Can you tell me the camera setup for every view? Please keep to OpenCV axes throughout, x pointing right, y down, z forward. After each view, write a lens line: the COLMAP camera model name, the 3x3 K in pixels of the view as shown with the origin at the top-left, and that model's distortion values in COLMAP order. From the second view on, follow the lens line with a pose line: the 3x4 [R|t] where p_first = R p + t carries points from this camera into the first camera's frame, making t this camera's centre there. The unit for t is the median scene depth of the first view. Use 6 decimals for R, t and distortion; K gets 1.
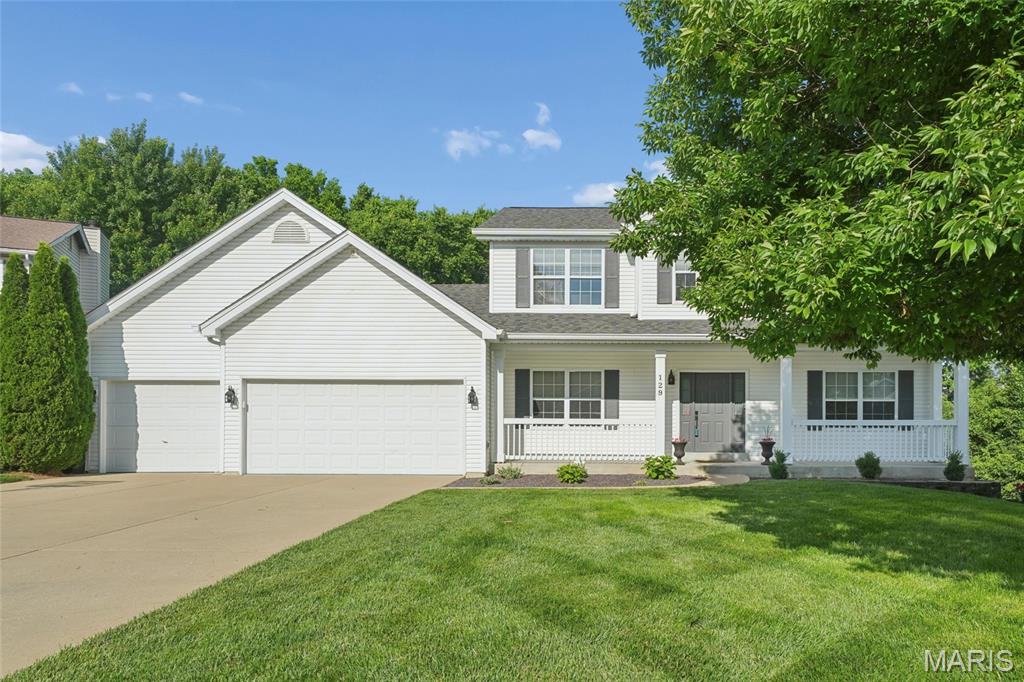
lens RADIAL K [[556.4, 0, 512.1], [0, 556.4, 334.1], [0, 0, 1]] dist [-0.000946, 0.002964]
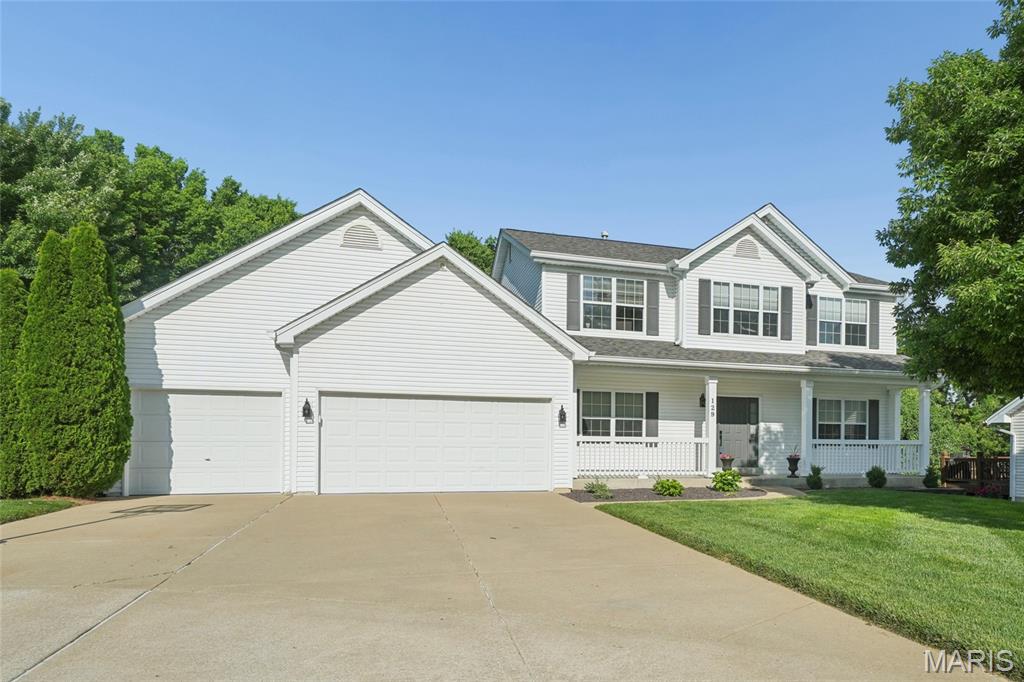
lens RADIAL K [[550.9, 0, 511.8], [0, 550.9, 348.4], [0, 0, 1]] dist [0.000862, -0.000894]
pose [[0.965380, 0.048671, 0.256265, -0.383602], [-0.047507, 0.998813, -0.010736, 0.003450], [-0.256484, -0.001810, 0.966547, 0.028825]]
